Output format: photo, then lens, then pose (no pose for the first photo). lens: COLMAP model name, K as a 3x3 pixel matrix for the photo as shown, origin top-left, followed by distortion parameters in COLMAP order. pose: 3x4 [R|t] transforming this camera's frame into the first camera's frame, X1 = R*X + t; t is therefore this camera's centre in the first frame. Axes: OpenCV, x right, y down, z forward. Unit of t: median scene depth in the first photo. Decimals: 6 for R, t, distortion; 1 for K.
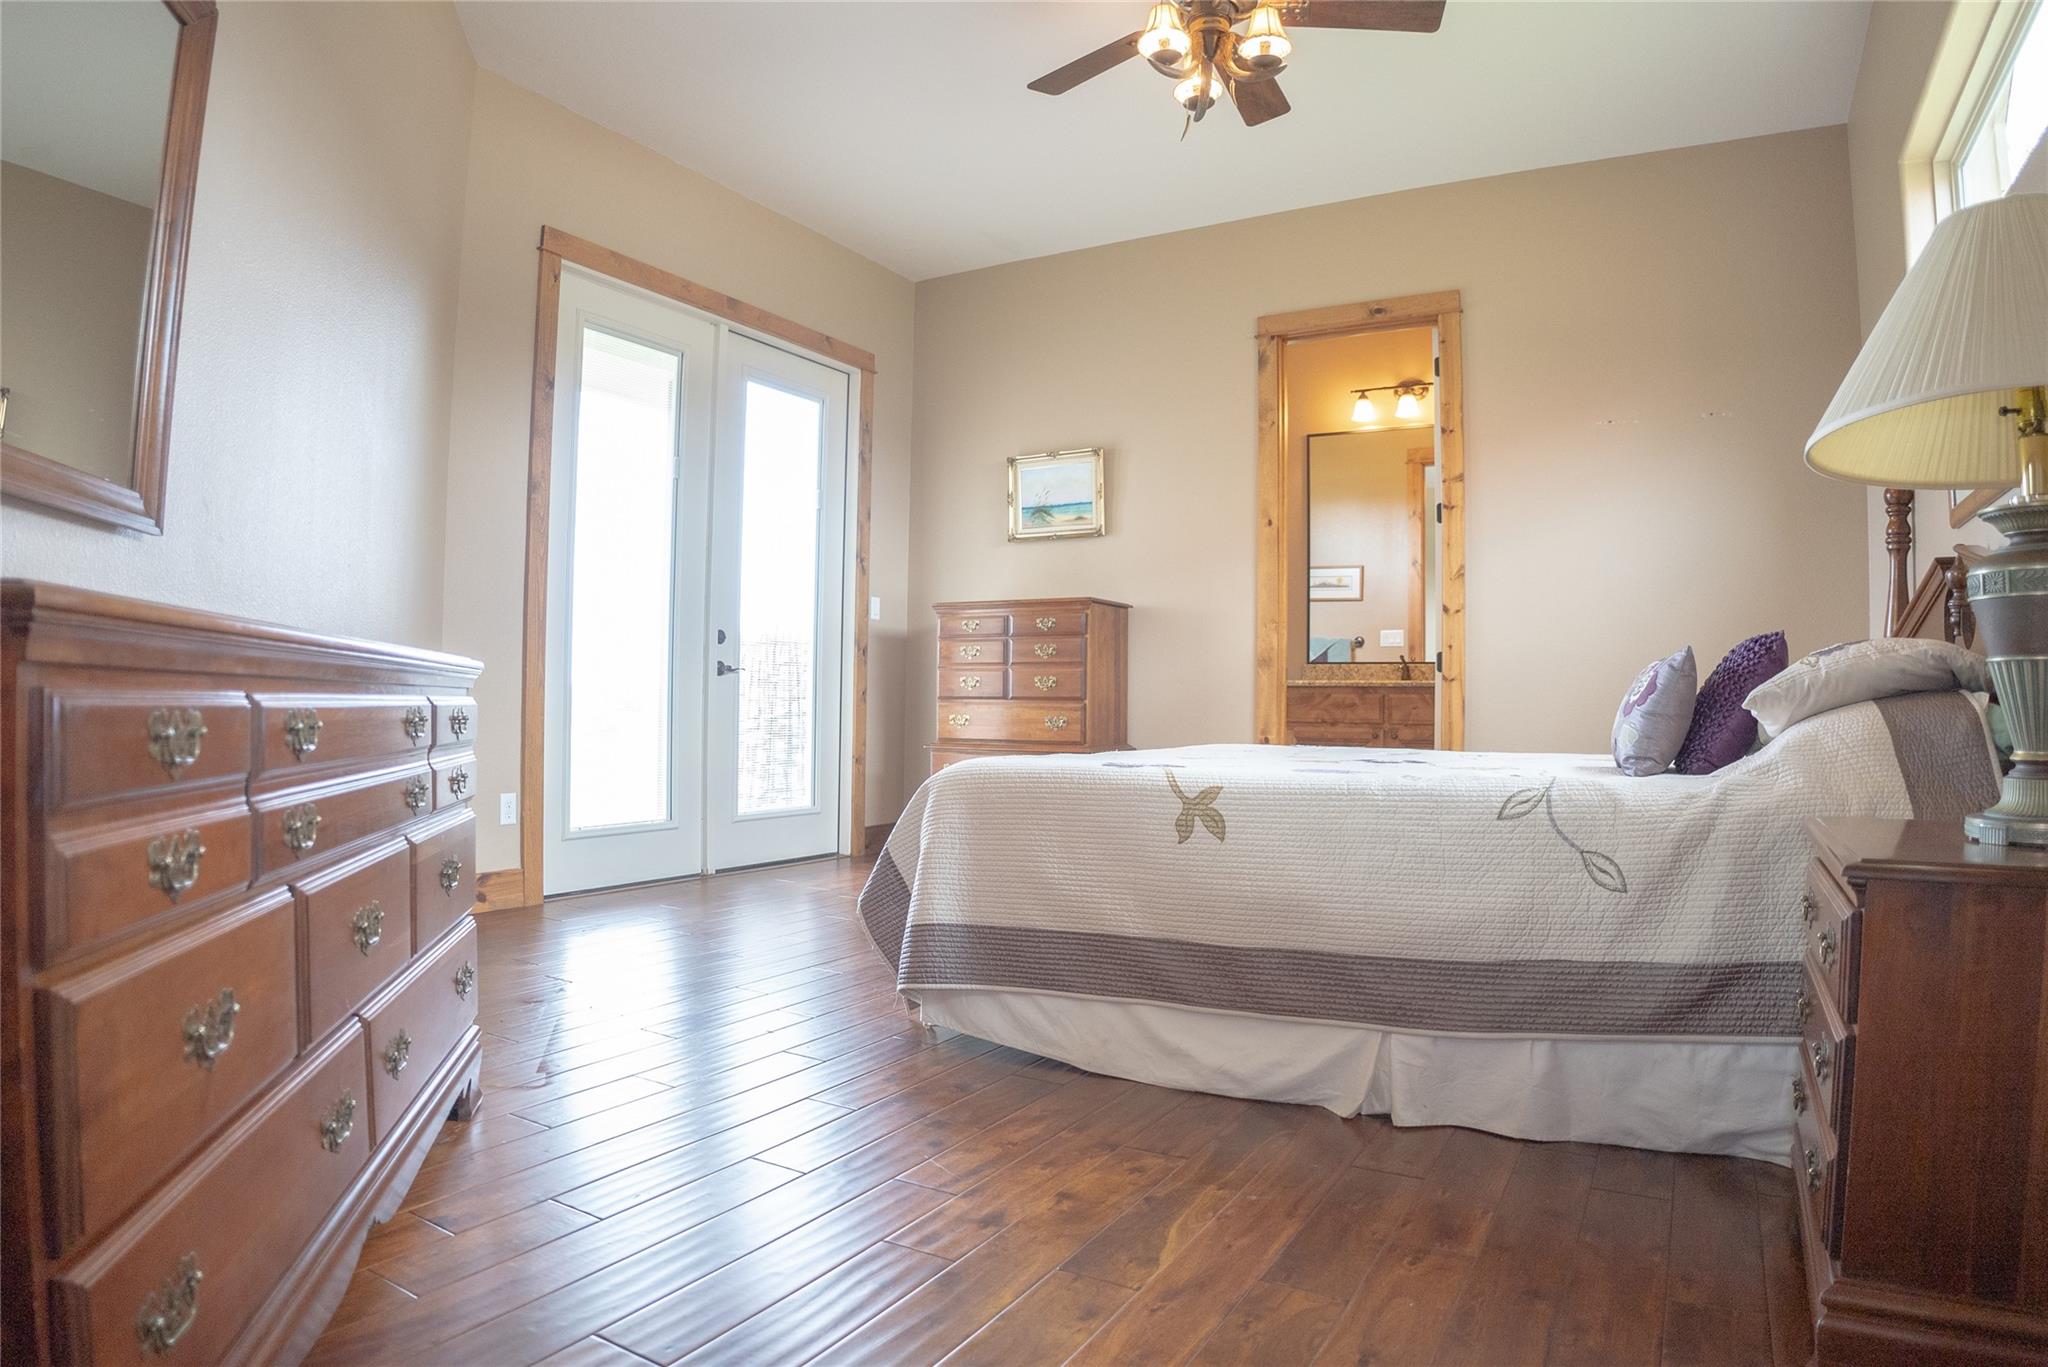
lens RADIAL K [[1204.8, 0, 1024.0], [0, 1204.8, 683.5], [0, 0, 1]] dist [0.000515, 0.000006]
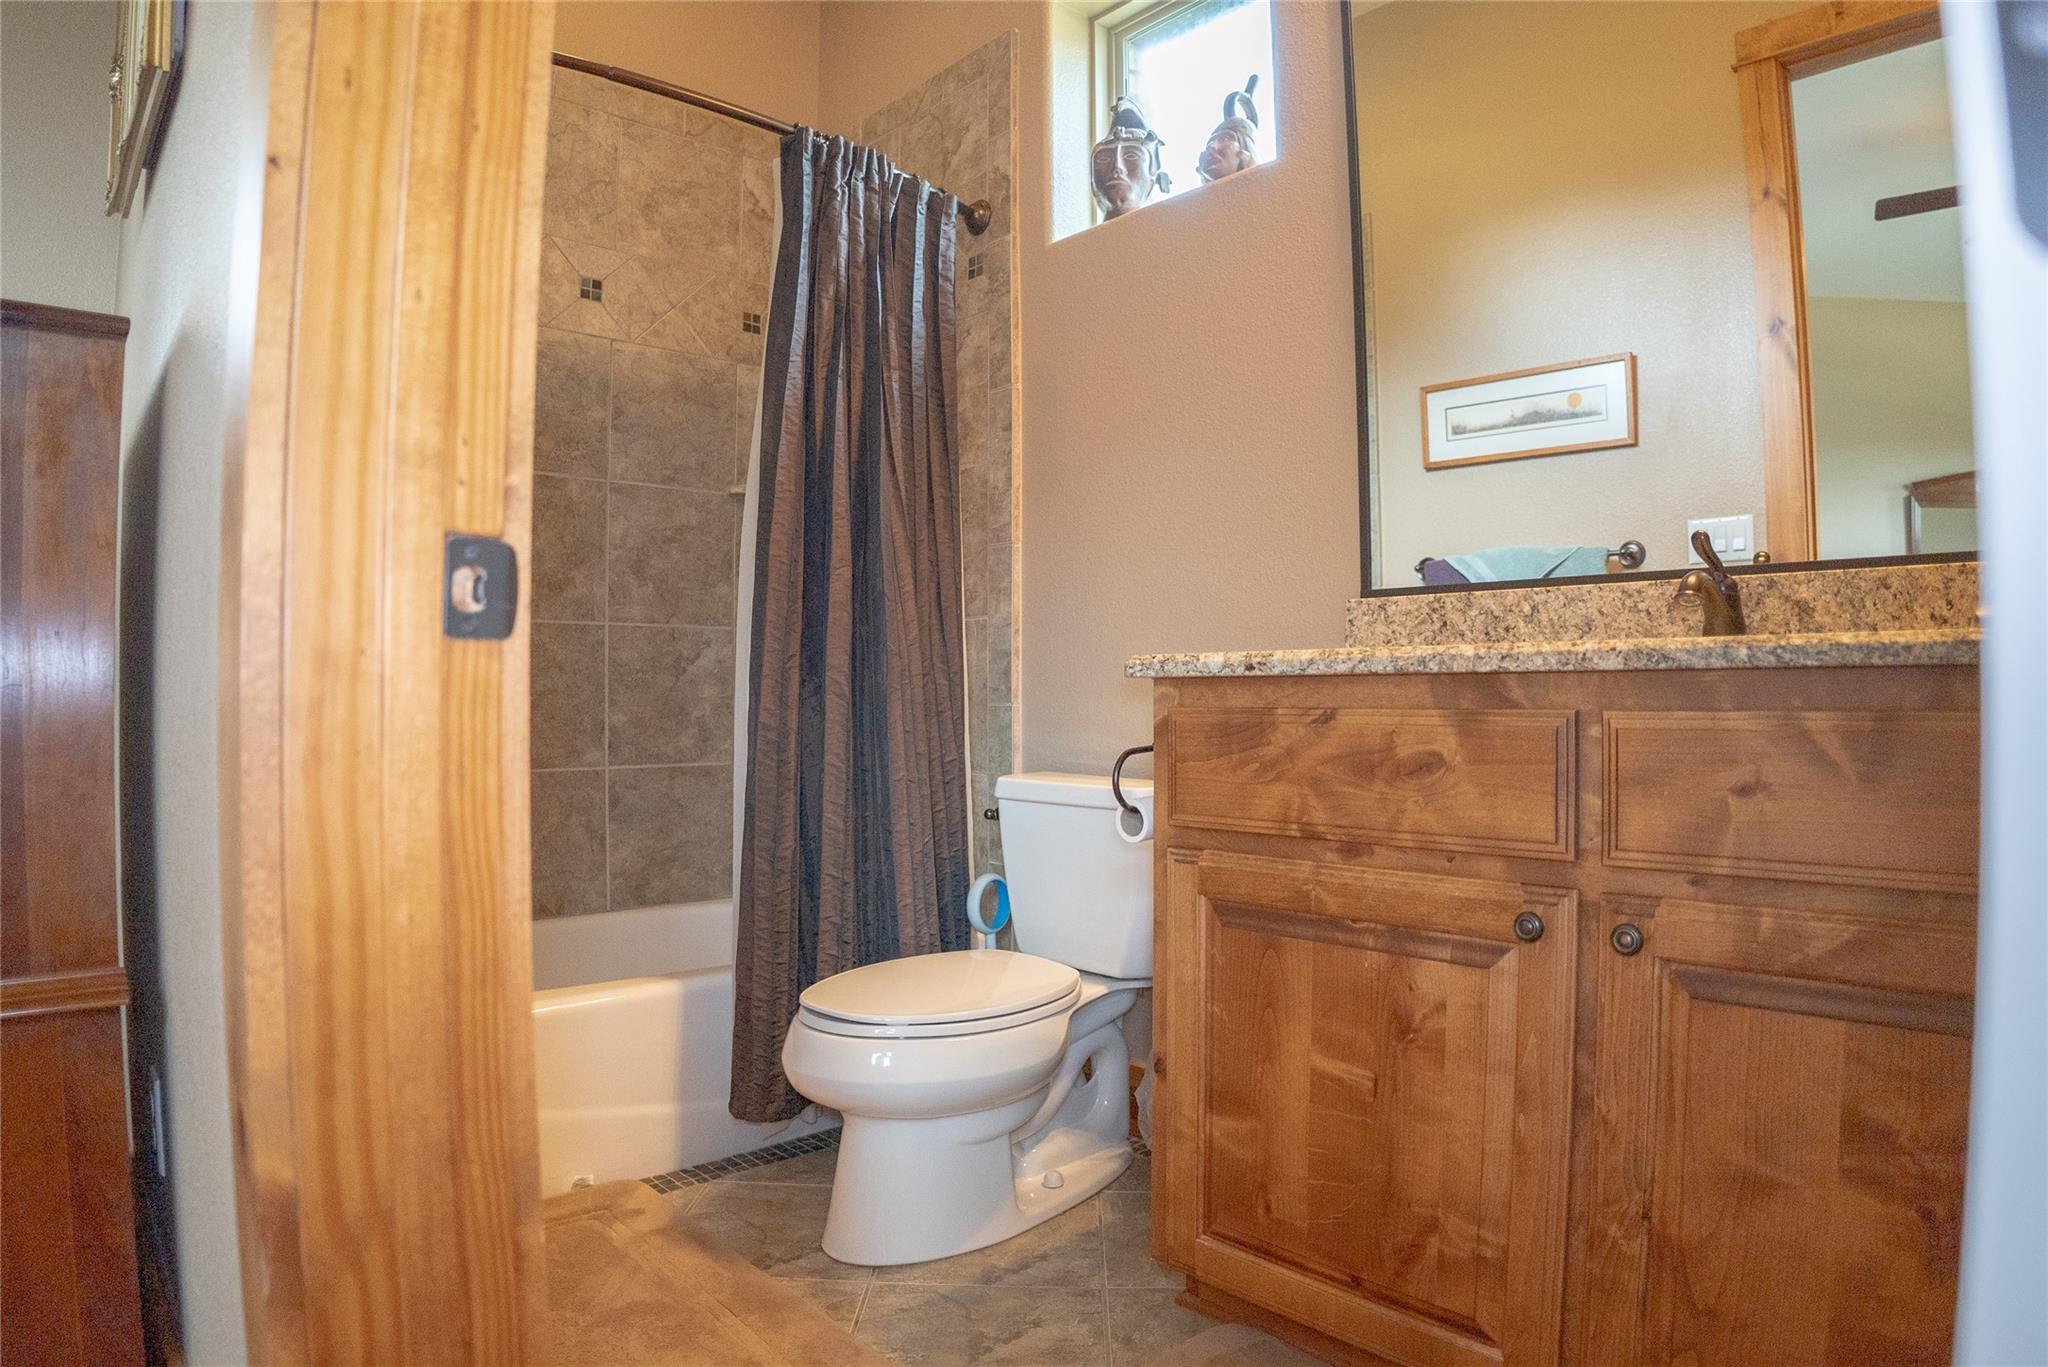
lens RADIAL K [[1183.4, 0, 1024.0], [0, 1183.4, 683.5], [0, 0, 1]] dist [-0.062631, 0.000331]
pose [[0.958971, -0.024778, -0.282419, 0.259134], [0.028361, 0.999561, 0.008605, 0.000304], [0.282081, -0.016262, 0.959253, 0.772735]]
